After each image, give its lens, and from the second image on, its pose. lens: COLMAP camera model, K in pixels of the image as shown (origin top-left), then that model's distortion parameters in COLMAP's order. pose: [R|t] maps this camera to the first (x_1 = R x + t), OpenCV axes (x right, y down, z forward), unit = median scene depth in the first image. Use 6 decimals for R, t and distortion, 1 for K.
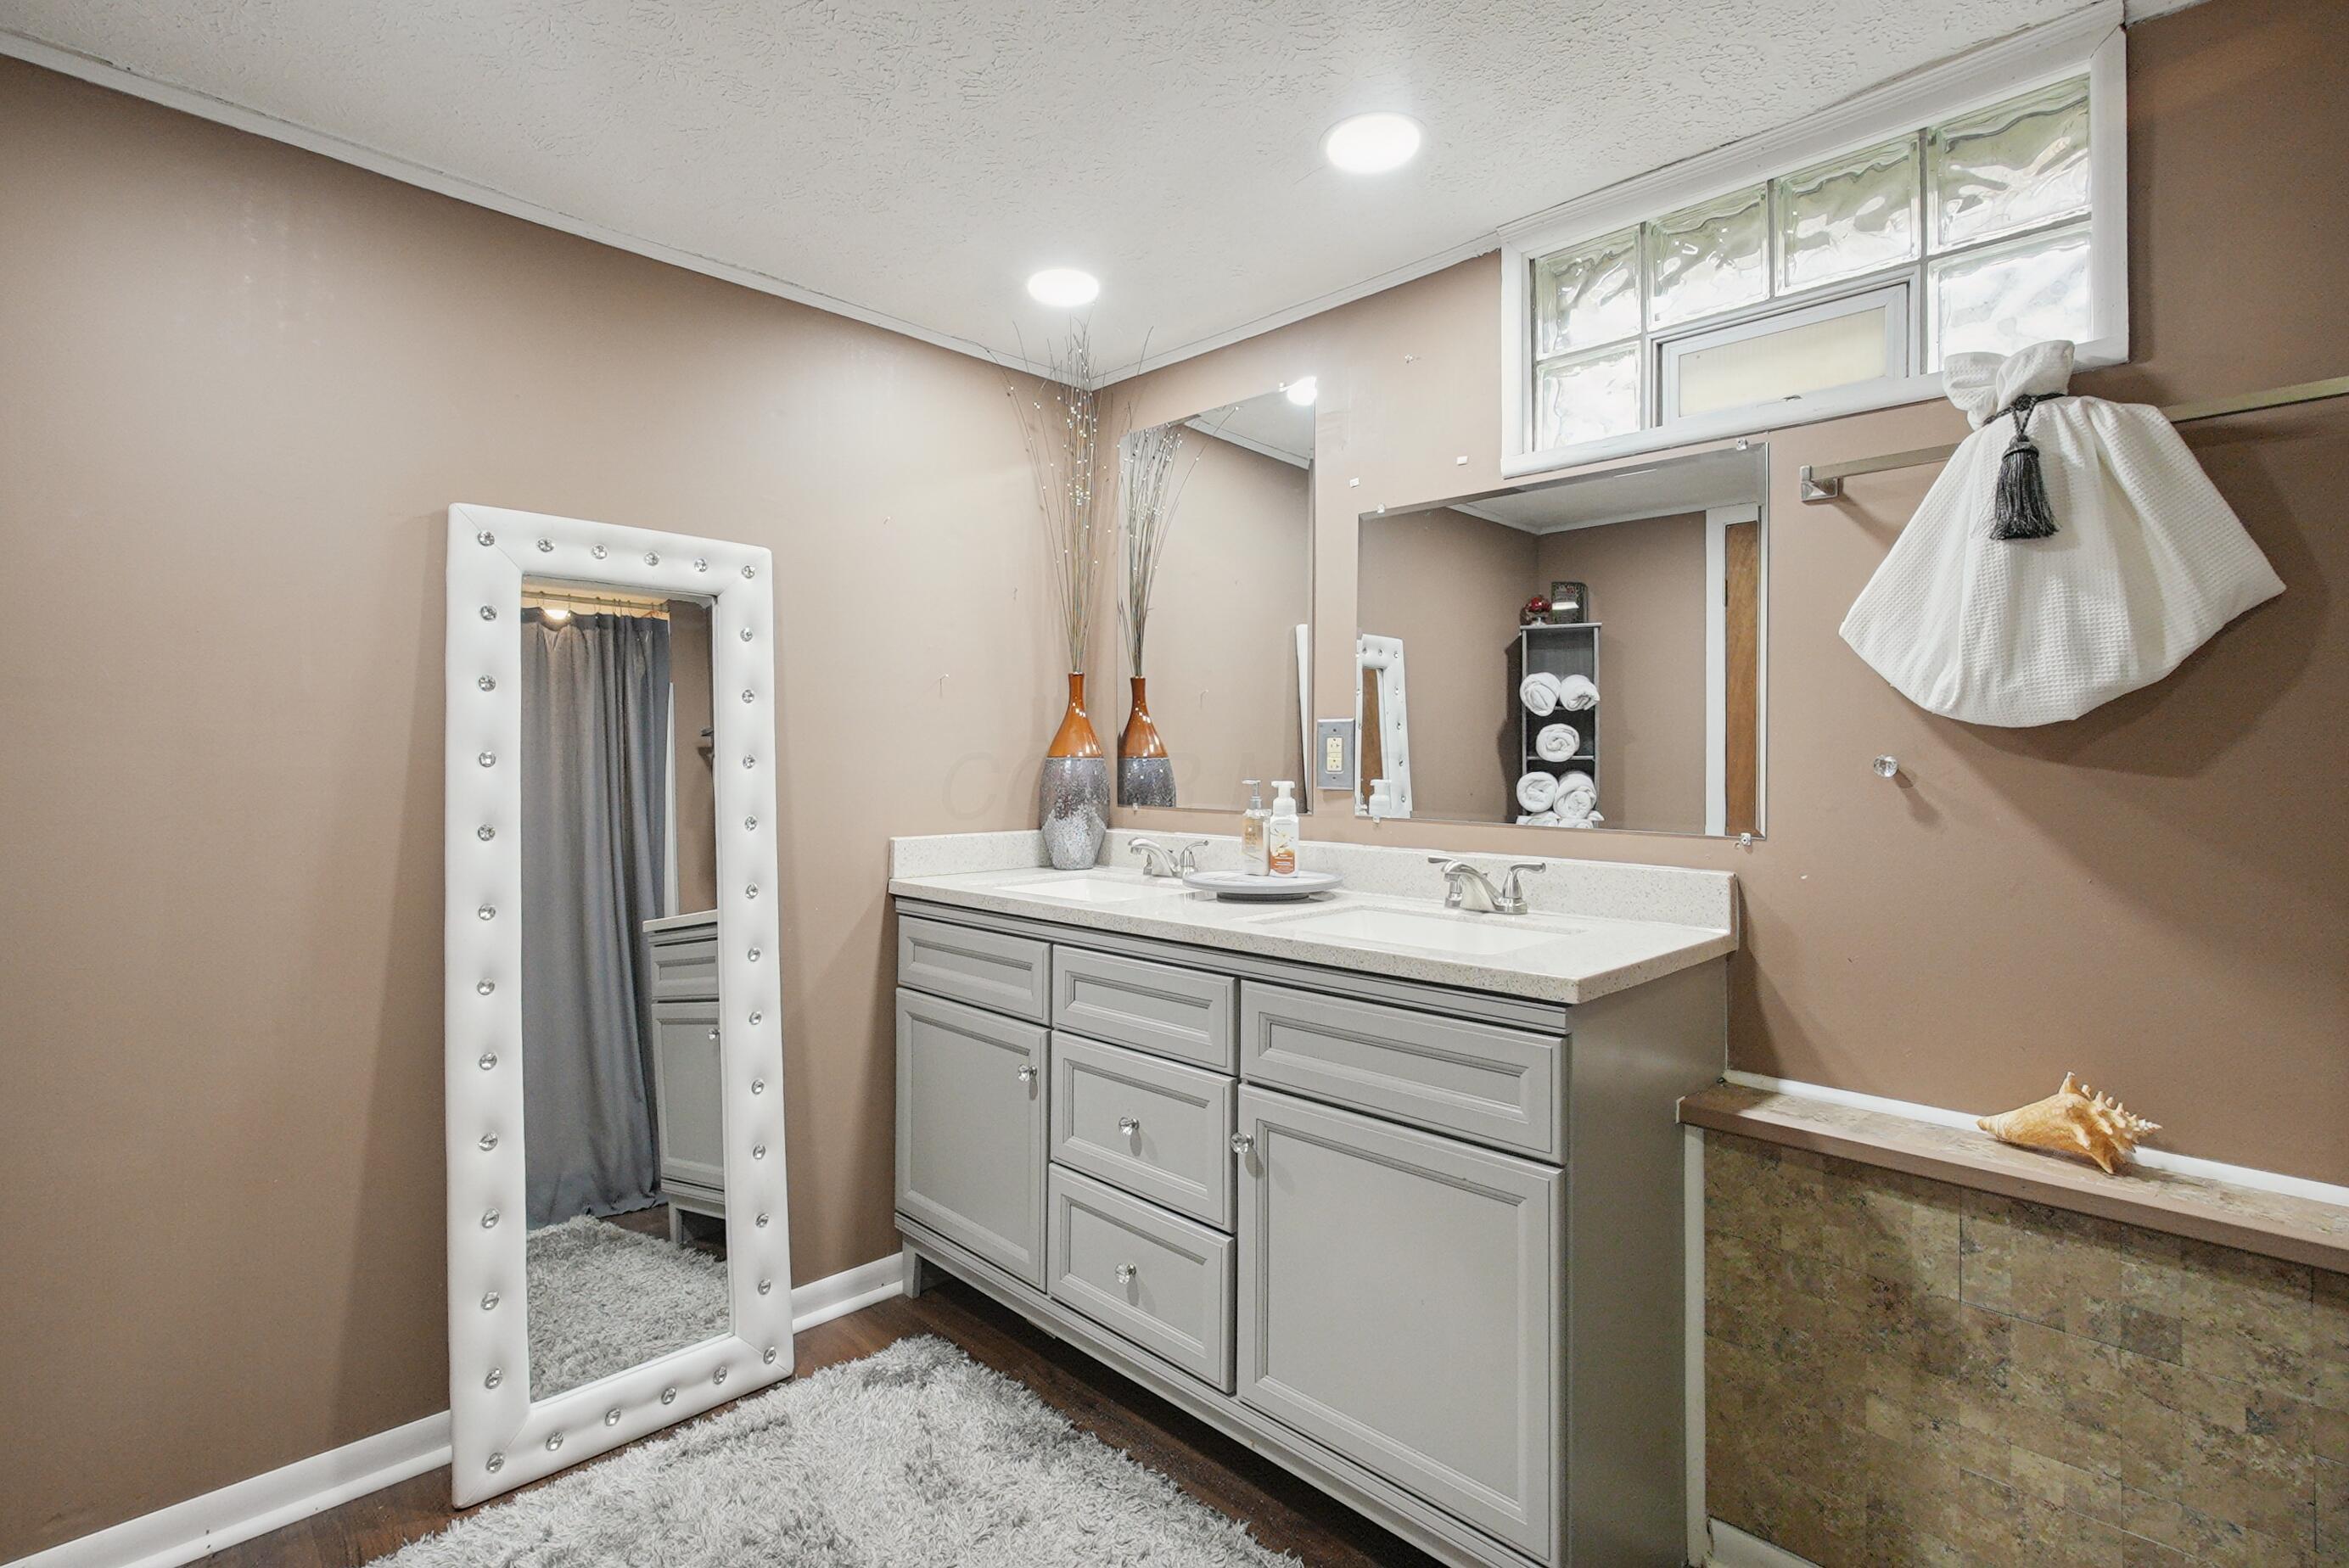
lens RADIAL K [[1098.2, 0, 1174.4], [0, 1098.2, 743.9], [0, 0, 1]] dist [-0.018688, 0.009458]
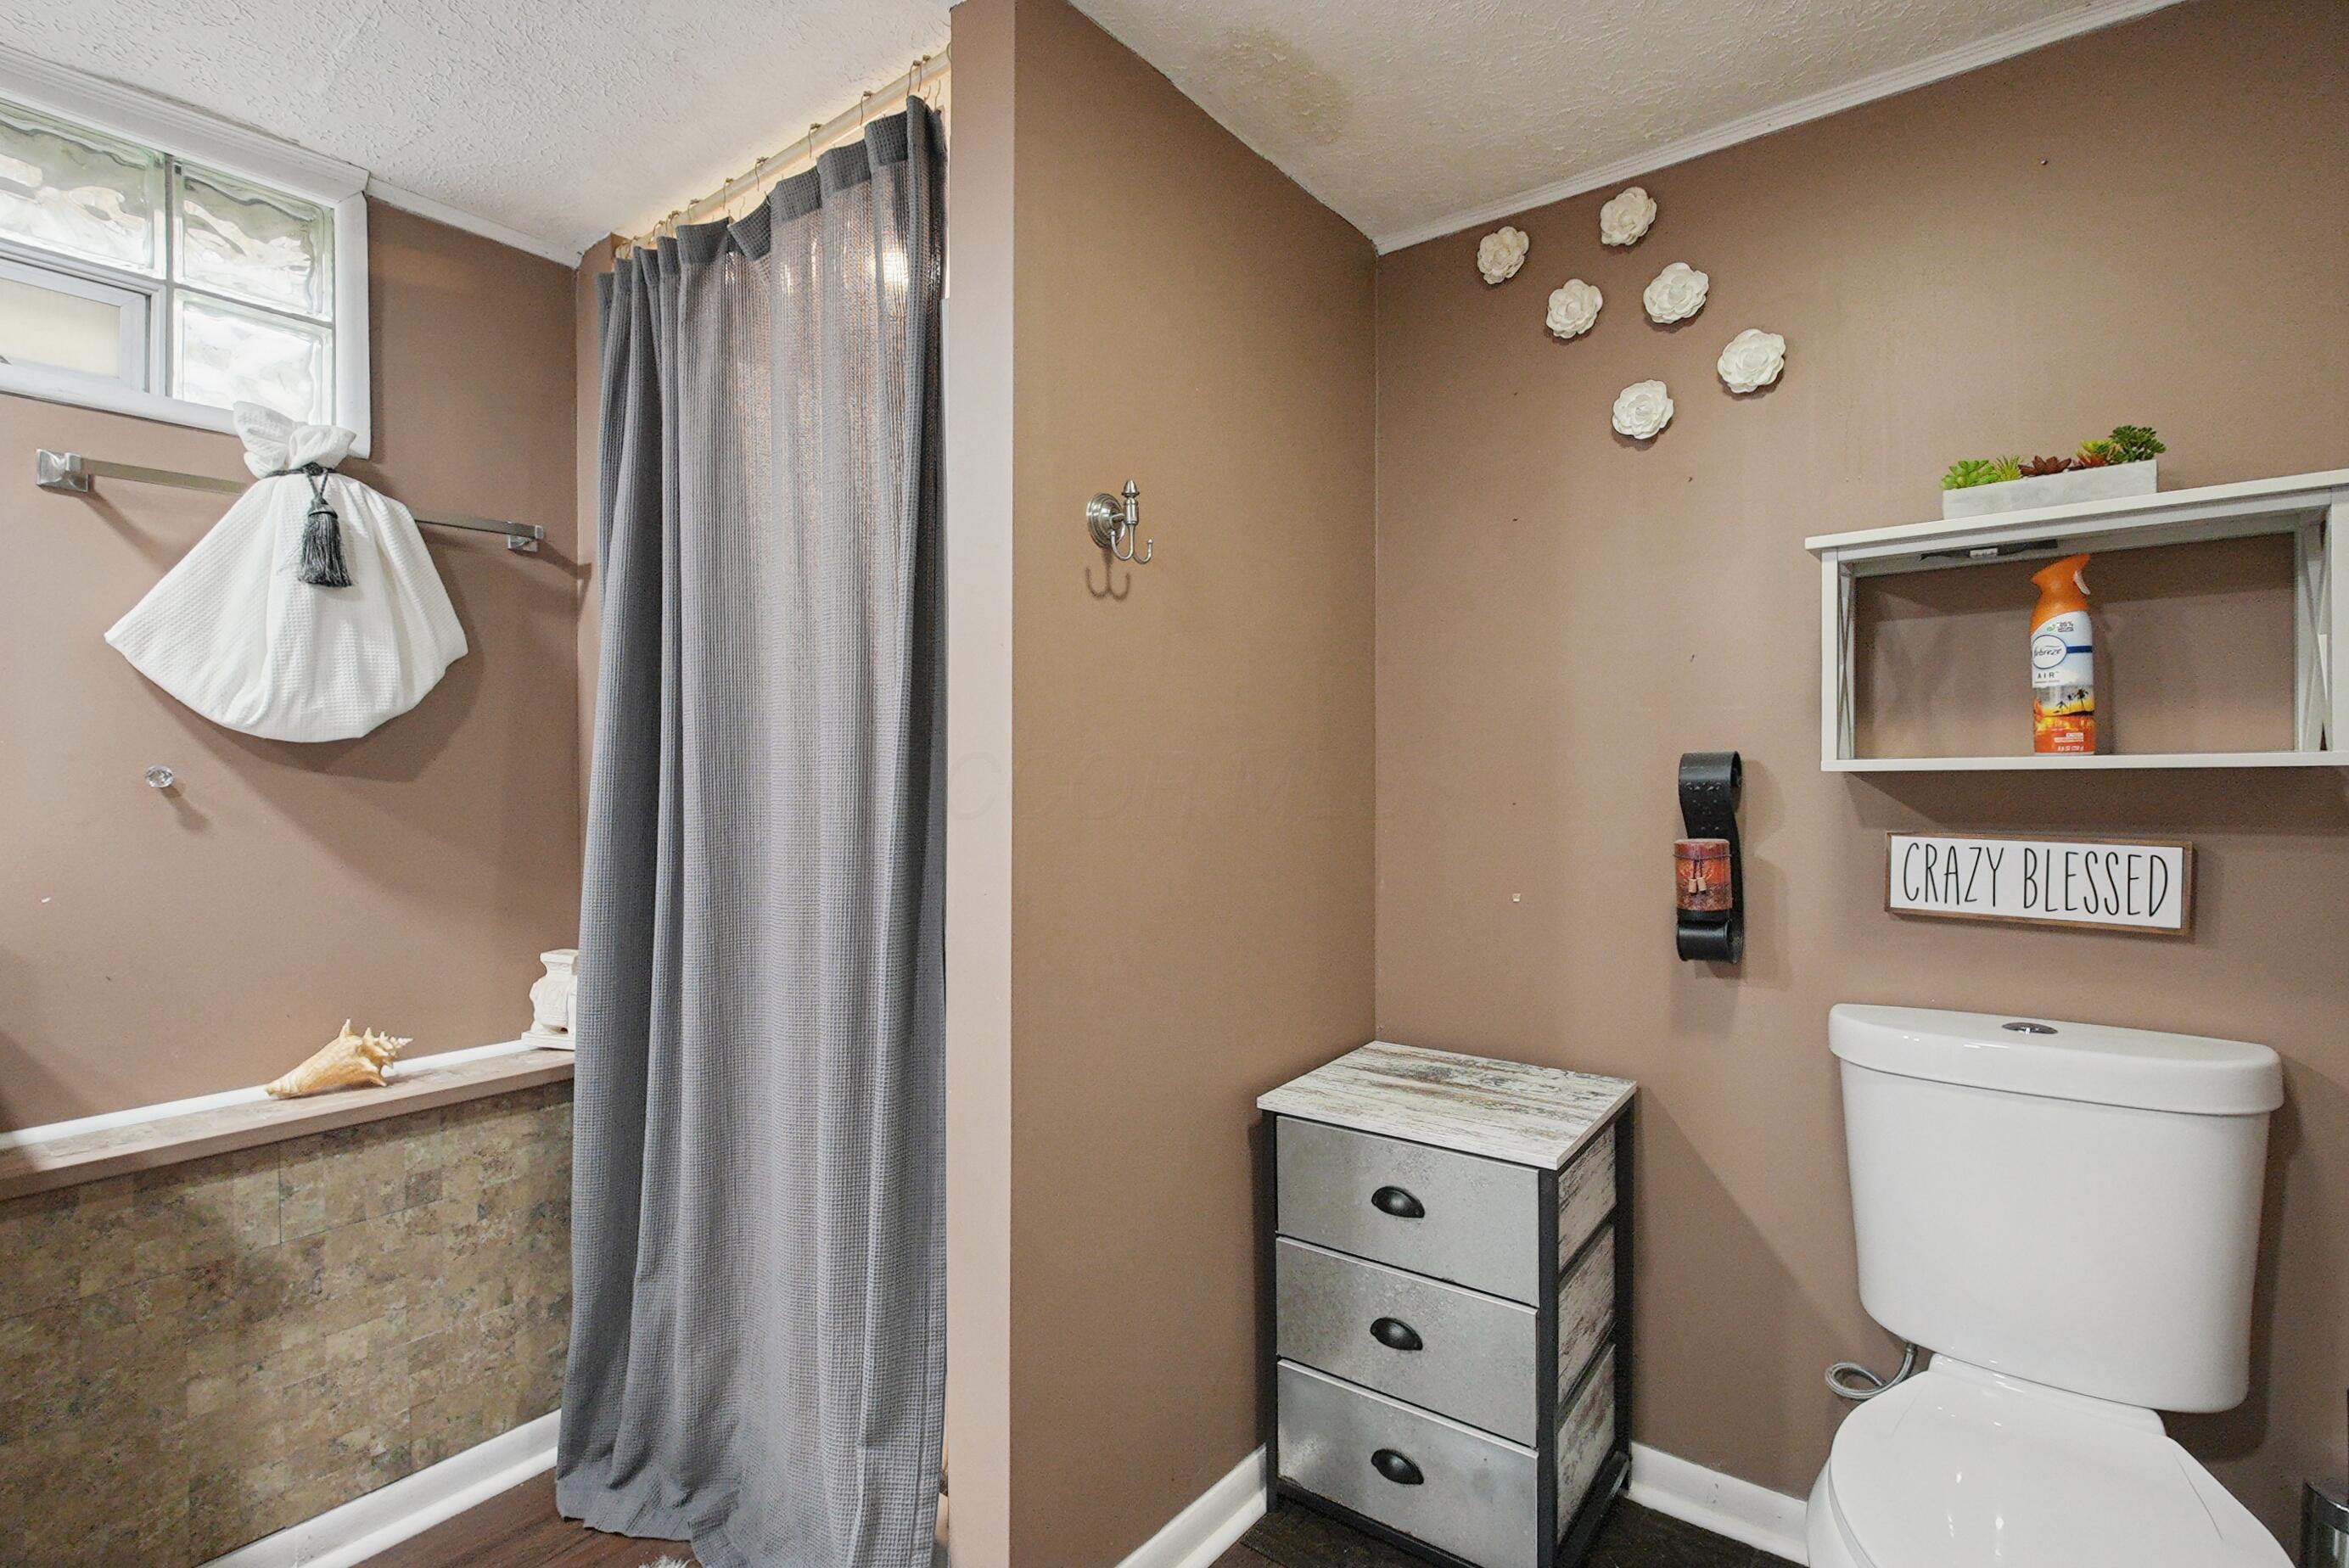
lens RADIAL K [[1089.4, 0, 1168.7], [0, 1089.4, 781.4], [0, 0, 1]] dist [-0.019541, 0.009178]
pose [[-0.119612, -0.015308, 0.992703, -0.504495], [-0.008643, 0.999859, 0.014377, 0.002316], [-0.992783, -0.006860, -0.119727, 0.211682]]
